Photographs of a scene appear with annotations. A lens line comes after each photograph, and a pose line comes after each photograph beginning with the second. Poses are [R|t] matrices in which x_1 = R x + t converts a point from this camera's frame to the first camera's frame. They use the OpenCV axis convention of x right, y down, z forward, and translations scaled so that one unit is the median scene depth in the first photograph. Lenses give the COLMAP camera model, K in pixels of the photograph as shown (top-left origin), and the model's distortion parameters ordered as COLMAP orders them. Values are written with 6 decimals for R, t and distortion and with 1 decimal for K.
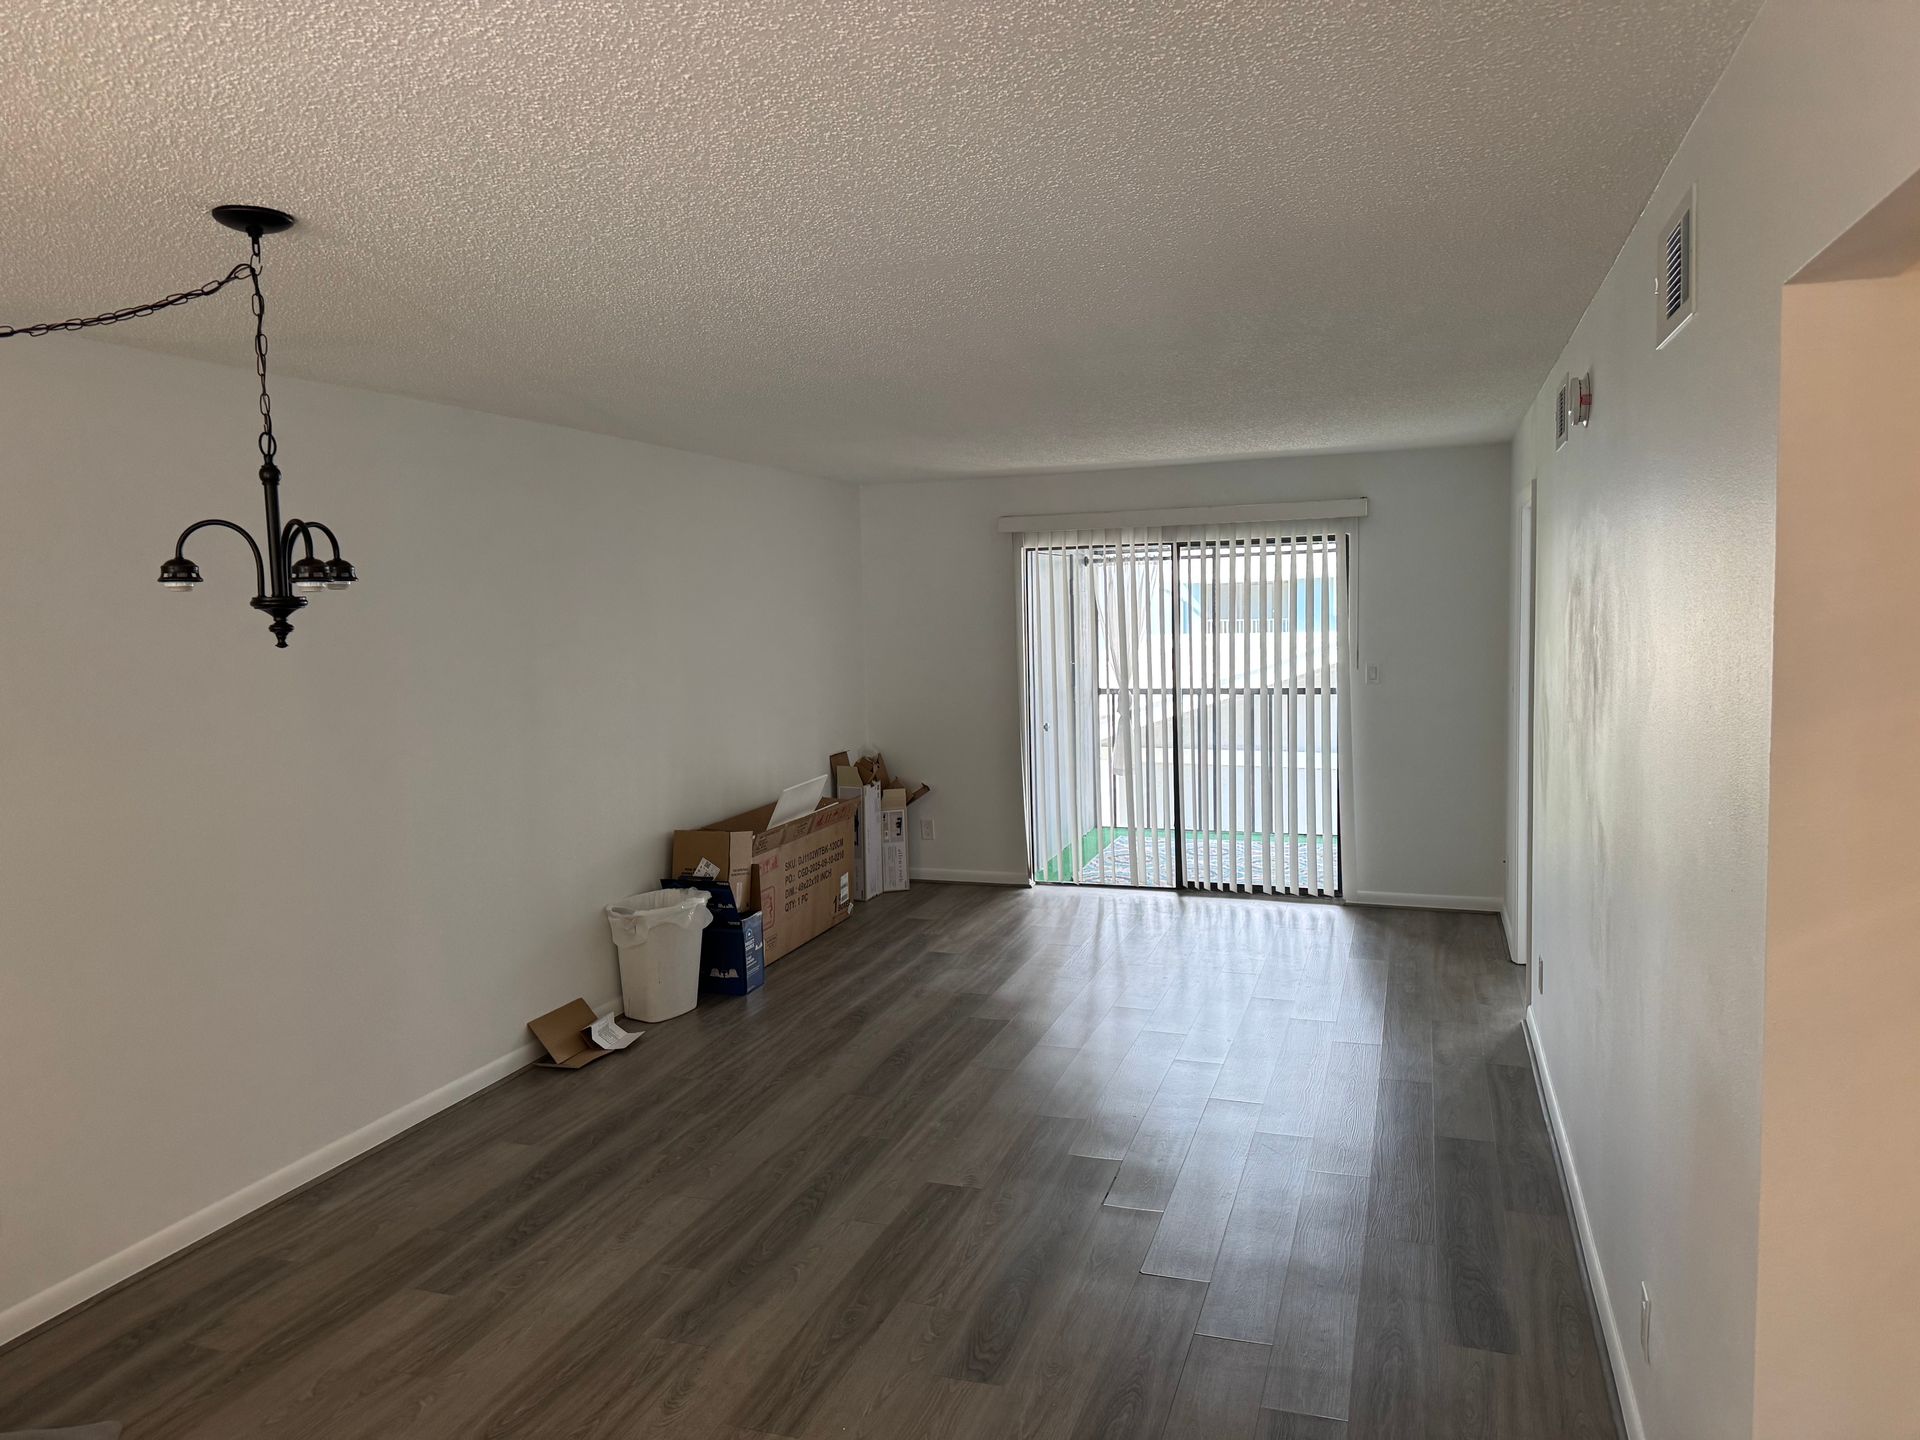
lens RADIAL K [[1352.4, 0, 971.2], [0, 1352.4, 719.4], [0, 0, 1]] dist [0.051427, -0.032763]
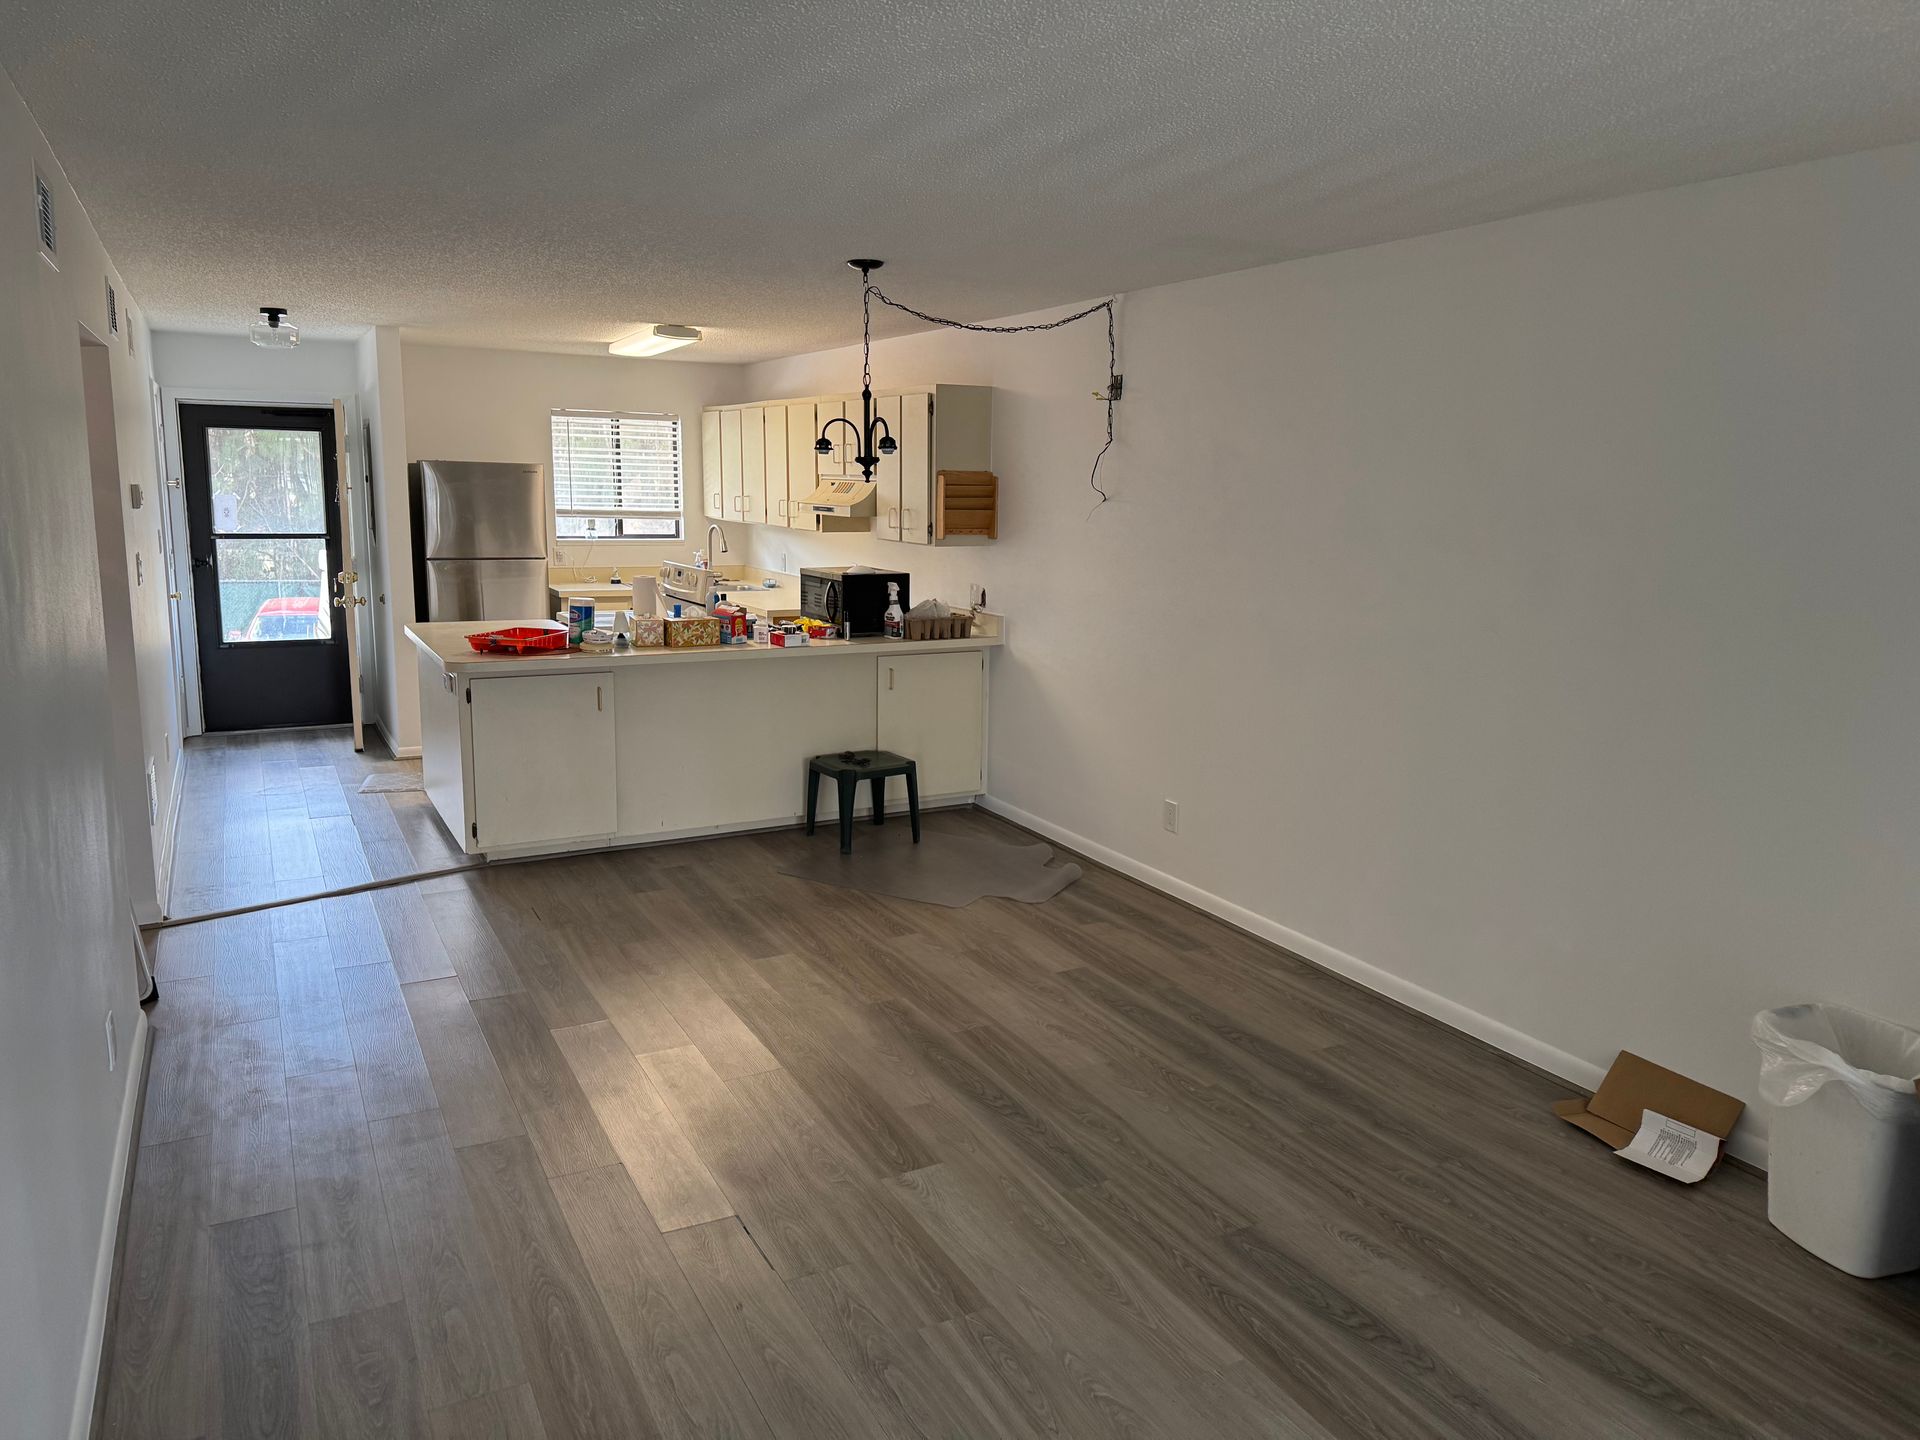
lens RADIAL K [[1352.4, 0, 979.1], [0, 1352.4, 719.8], [0, 0, 1]] dist [0.051427, -0.032763]
pose [[-0.694676, 0.138199, -0.705923, 0.564371], [-0.063254, 0.965833, 0.251329, -0.151998], [0.716536, 0.219245, -0.662199, 1.684378]]
